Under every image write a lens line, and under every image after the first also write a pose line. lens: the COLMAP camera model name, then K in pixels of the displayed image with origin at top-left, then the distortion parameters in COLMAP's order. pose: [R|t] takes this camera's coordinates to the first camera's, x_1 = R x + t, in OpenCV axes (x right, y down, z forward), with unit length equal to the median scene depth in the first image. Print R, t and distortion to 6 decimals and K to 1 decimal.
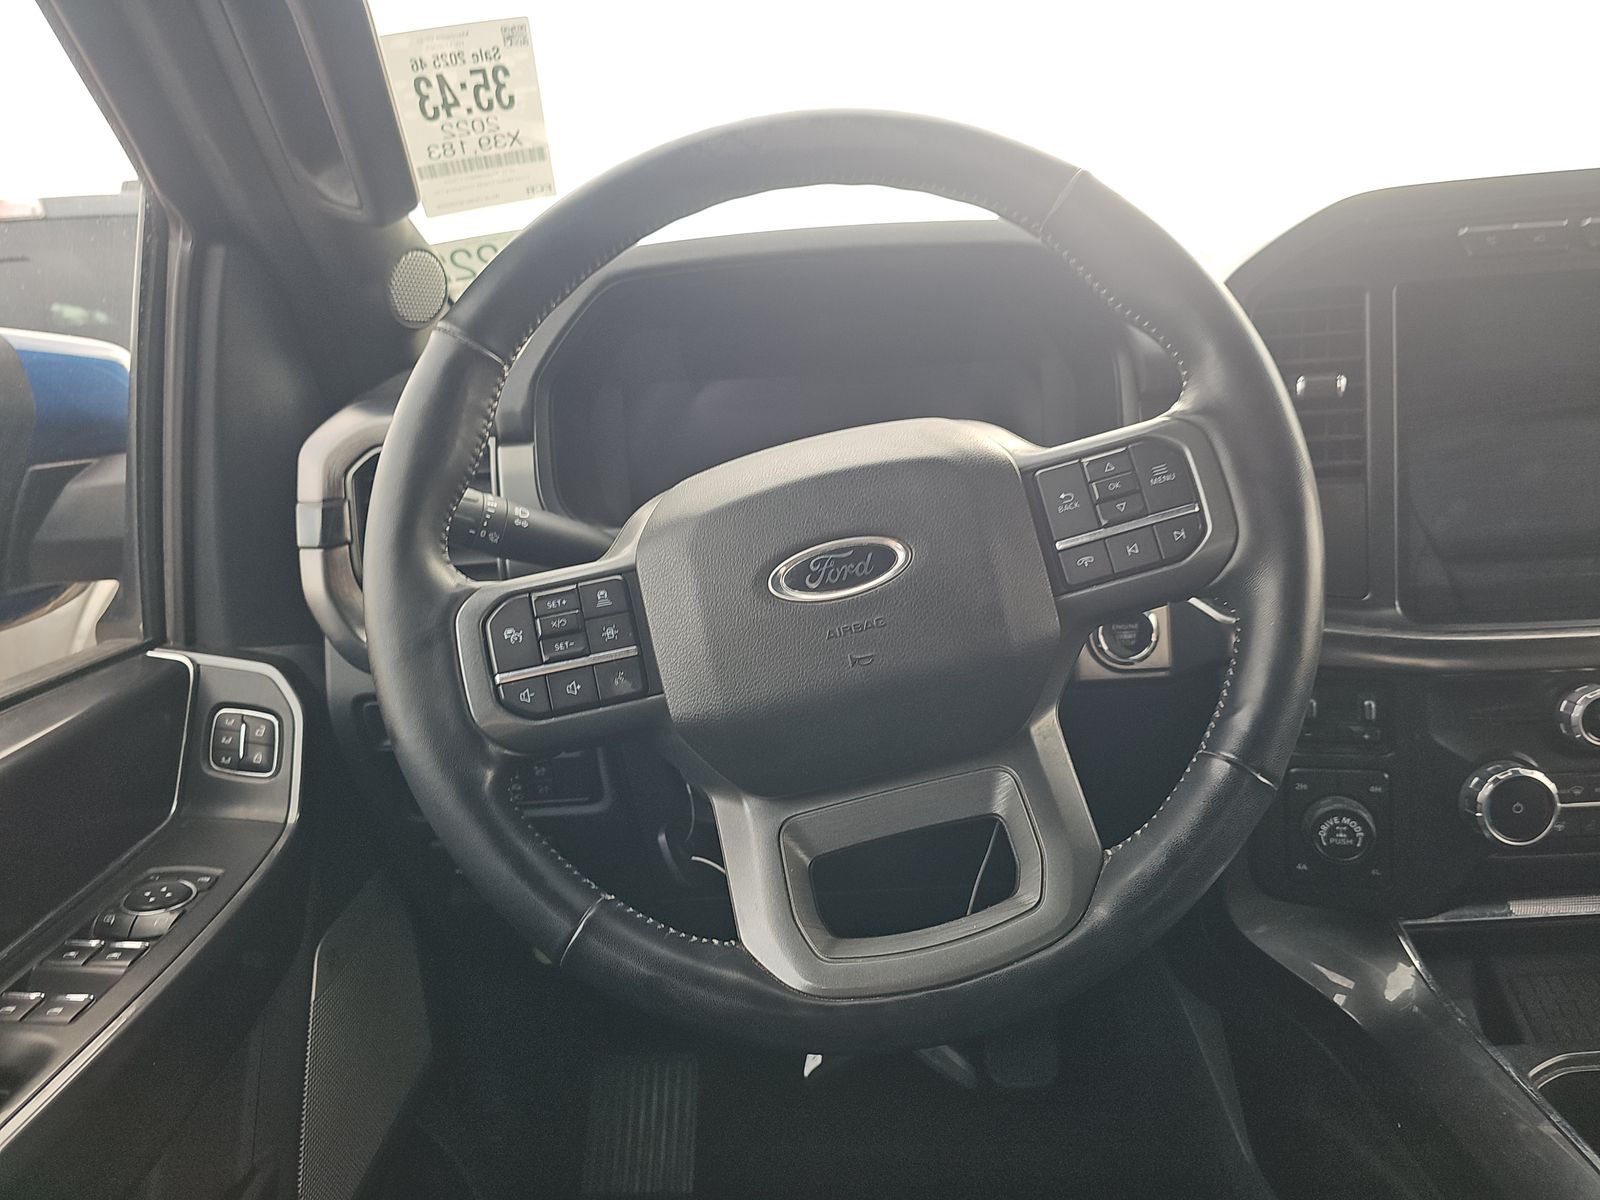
lens RADIAL K [[983.5, 0, 800.0], [0, 983.5, 600.0], [0, 0, 1]] dist [0.003285, -0.007041]
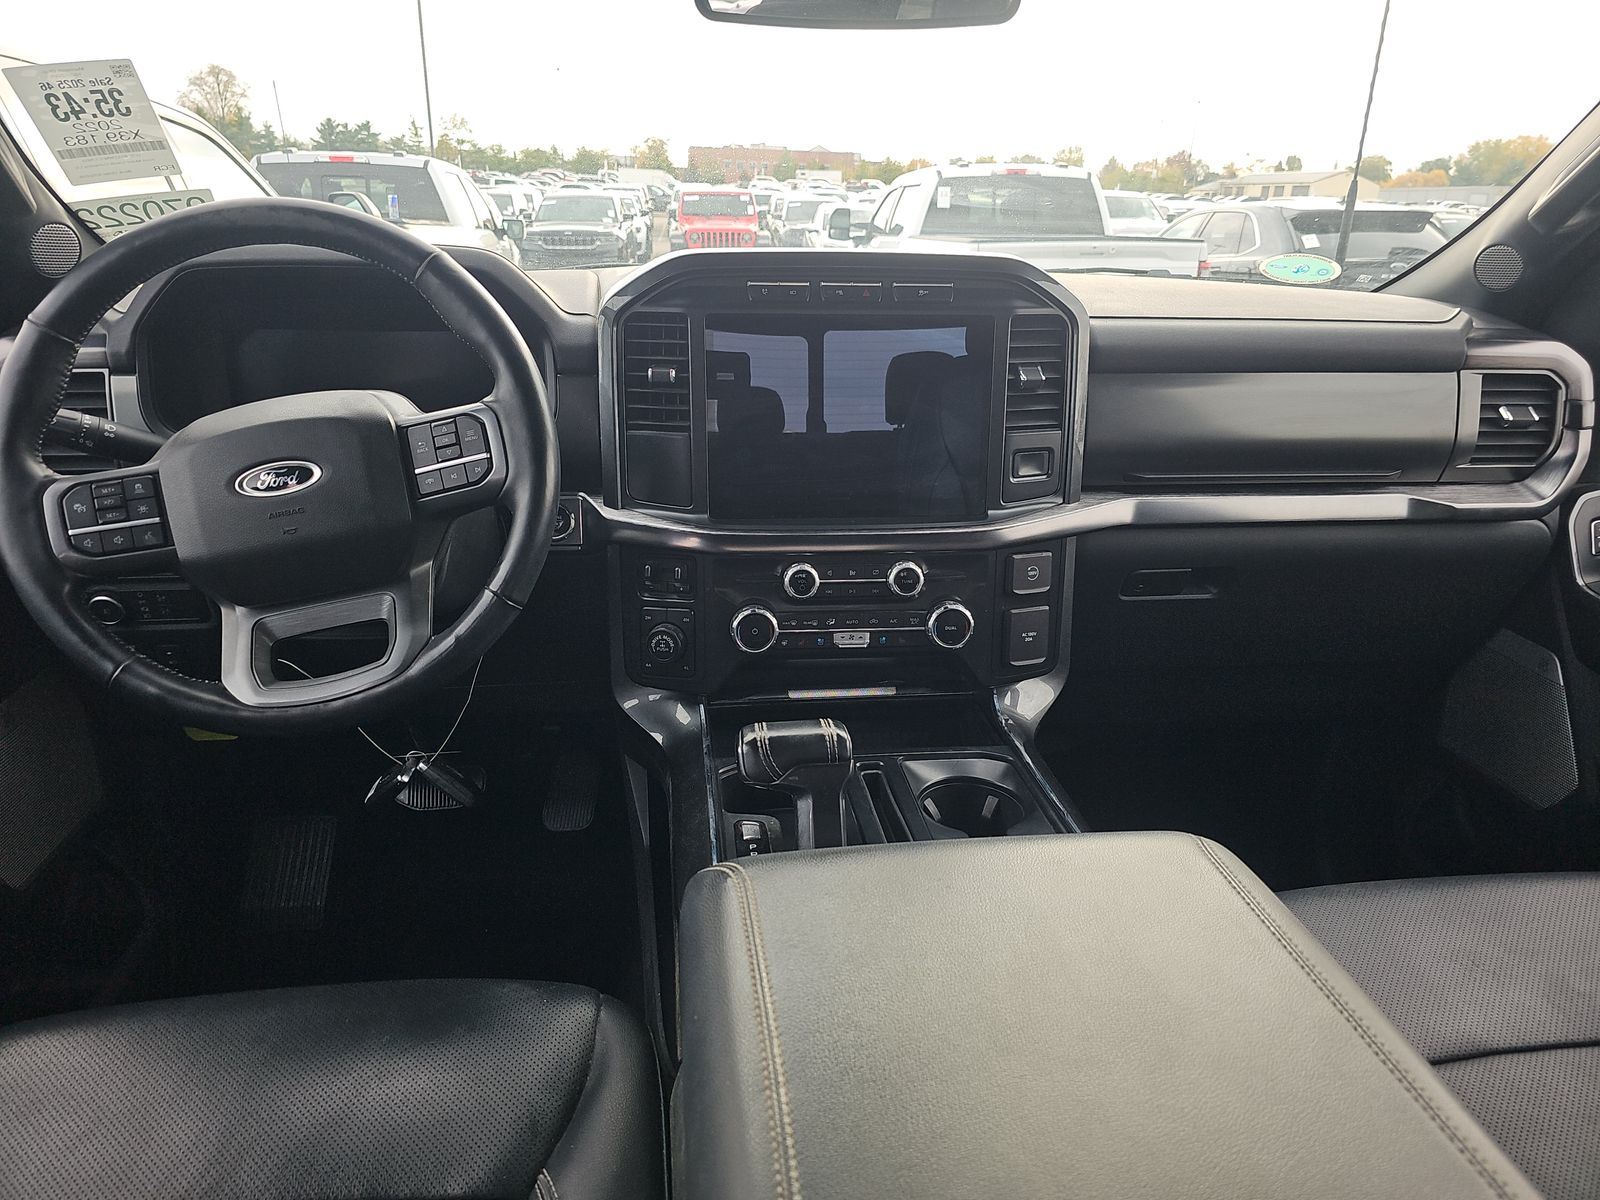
lens RADIAL K [[983.5, 0, 800.0], [0, 983.5, 600.0], [0, 0, 1]] dist [0.003285, -0.007041]
pose [[0.986799, 0.031651, 0.158827, 0.661595], [-0.052660, 0.990132, 0.129868, -0.091025], [-0.153150, -0.136517, 0.978728, -0.876761]]
